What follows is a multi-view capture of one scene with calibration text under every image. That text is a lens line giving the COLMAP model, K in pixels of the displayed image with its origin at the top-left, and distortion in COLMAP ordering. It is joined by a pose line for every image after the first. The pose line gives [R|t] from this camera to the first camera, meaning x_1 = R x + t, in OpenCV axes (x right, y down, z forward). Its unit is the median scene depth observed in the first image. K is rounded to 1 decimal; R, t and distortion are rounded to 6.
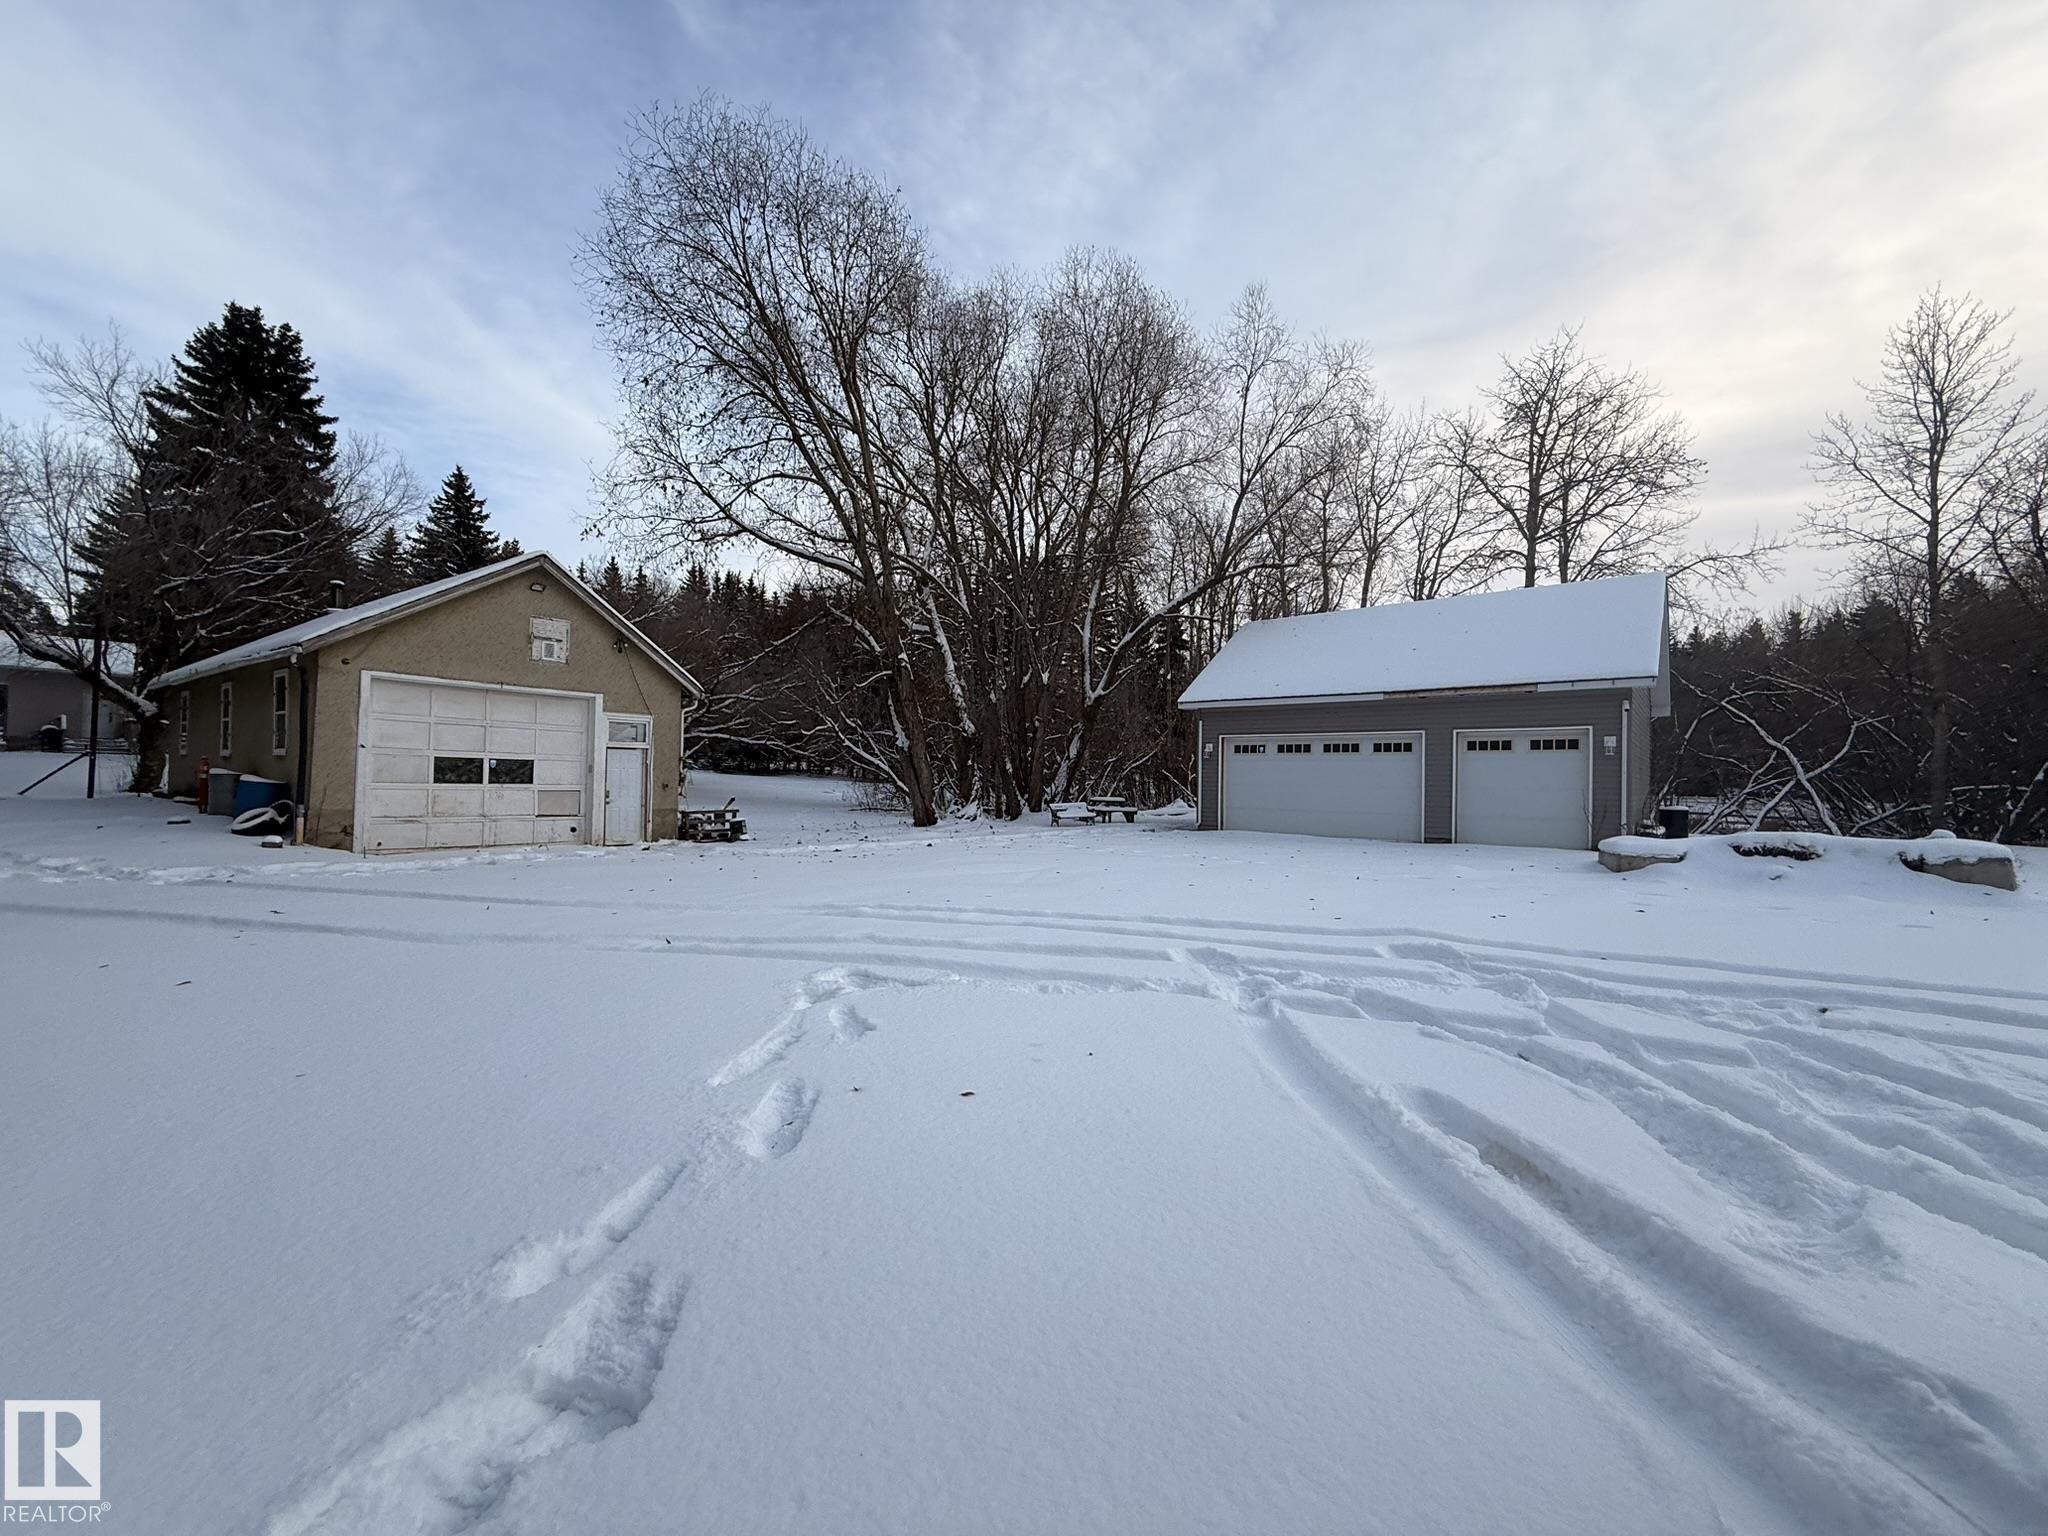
lens RADIAL K [[810.0, 0, 1017.5], [0, 810.0, 769.1], [0, 0, 1]] dist [-0.001247, -0.000157]
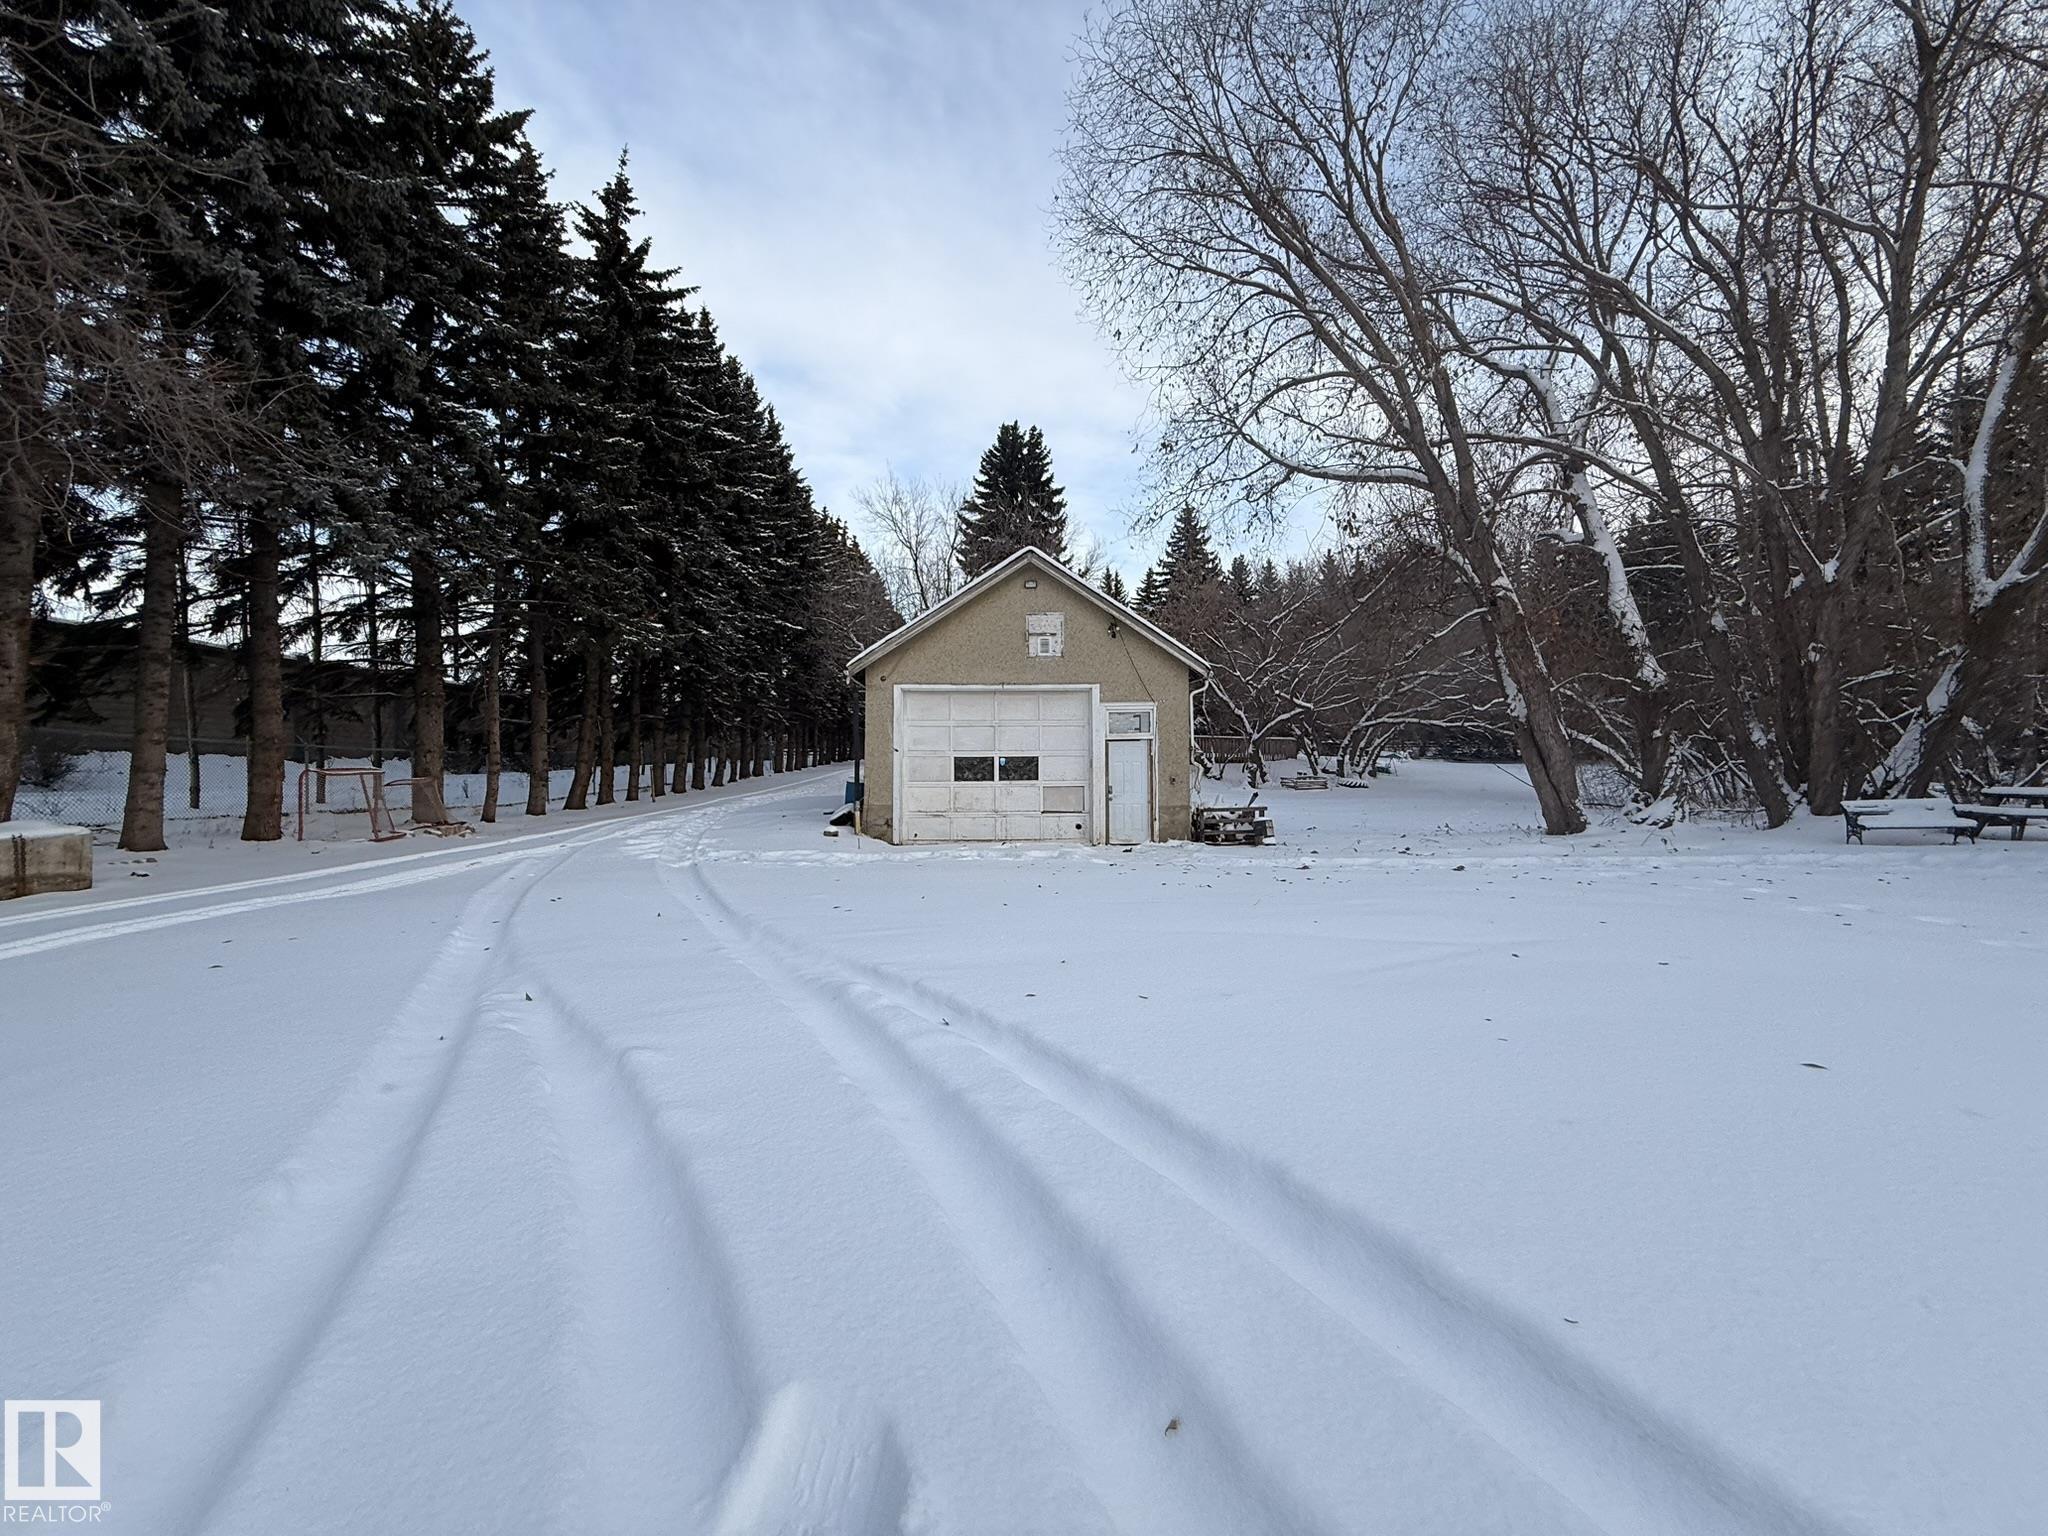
lens RADIAL K [[810.0, 0, 1017.5], [0, 810.0, 769.1], [0, 0, 1]] dist [-0.001247, -0.000157]
pose [[0.628627, -0.025083, -0.777302, 0.124212], [0.033670, 0.999420, -0.005020, 0.006290], [0.776978, -0.023016, 0.629107, 0.255753]]
